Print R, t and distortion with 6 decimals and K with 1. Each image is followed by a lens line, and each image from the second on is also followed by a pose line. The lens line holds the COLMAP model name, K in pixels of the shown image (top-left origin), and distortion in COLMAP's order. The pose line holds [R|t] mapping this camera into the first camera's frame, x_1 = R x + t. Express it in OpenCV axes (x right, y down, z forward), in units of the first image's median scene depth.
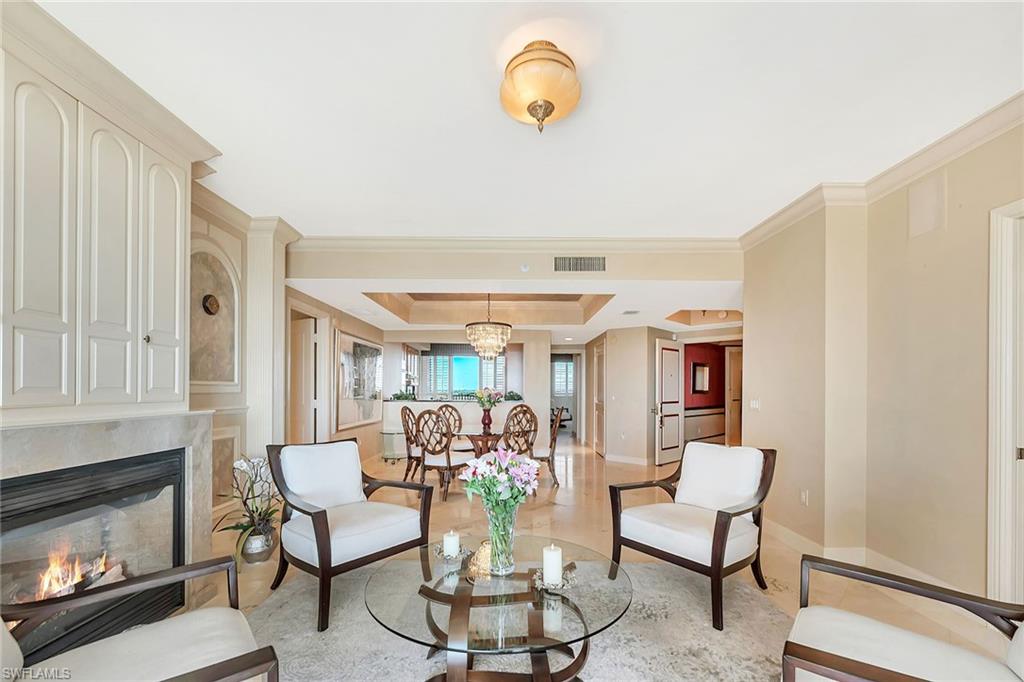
lens RADIAL K [[416.9, 0, 509.9], [0, 416.9, 342.0], [0, 0, 1]] dist [-0.000843, 0.000071]
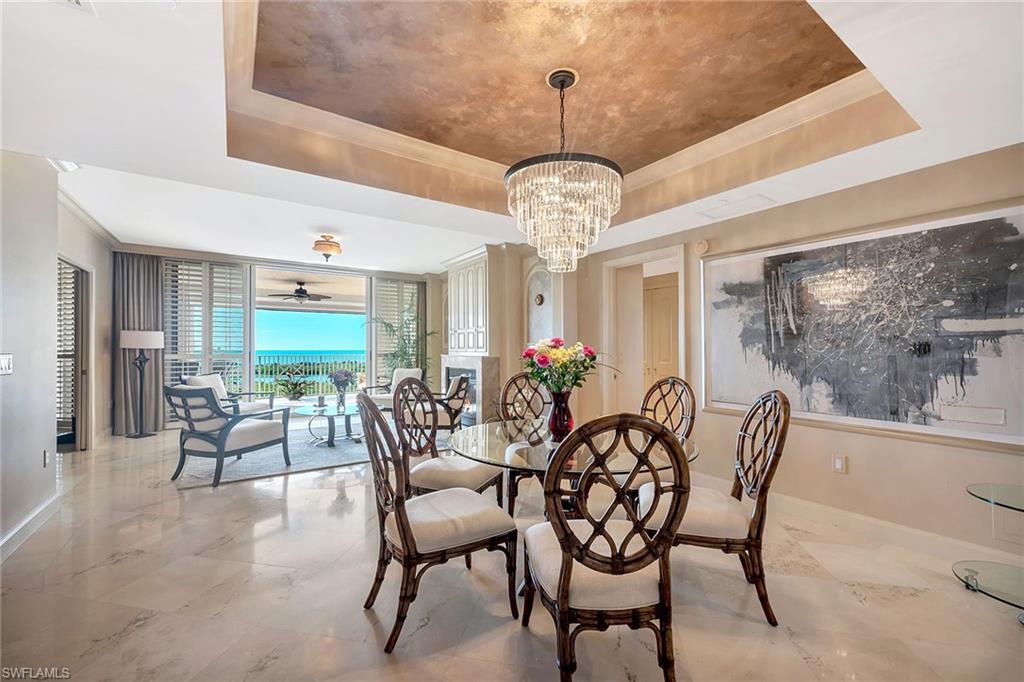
lens RADIAL K [[416.9, 0, 509.9], [0, 416.9, 342.0], [0, 0, 1]] dist [-0.000843, 0.000071]
pose [[-0.828599, -0.007888, -0.559787, 0.143659], [0.064773, 0.991835, -0.109852, 0.103438], [0.556083, -0.127282, -0.821322, 0.891722]]
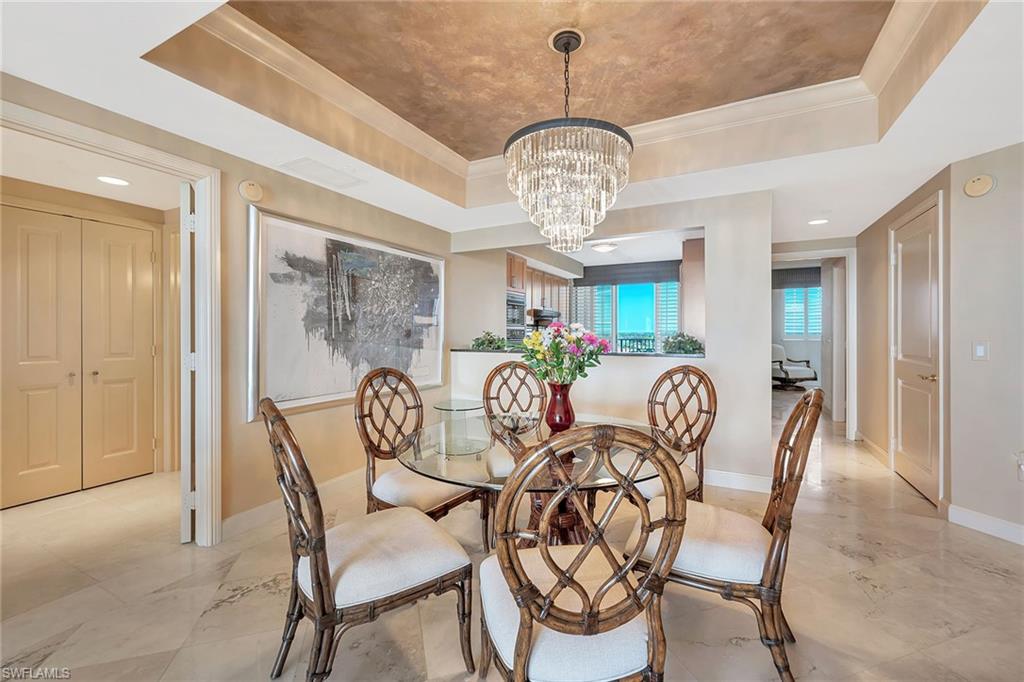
lens RADIAL K [[406.2, 0, 529.6], [0, 406.2, 323.3], [0, 0, 1]] dist [-0.000227, 0.000017]
pose [[0.900323, -0.016703, -0.434902, 0.048834], [0.056896, 0.995205, 0.079563, 0.055227], [0.431488, -0.096376, 0.896956, 0.466052]]
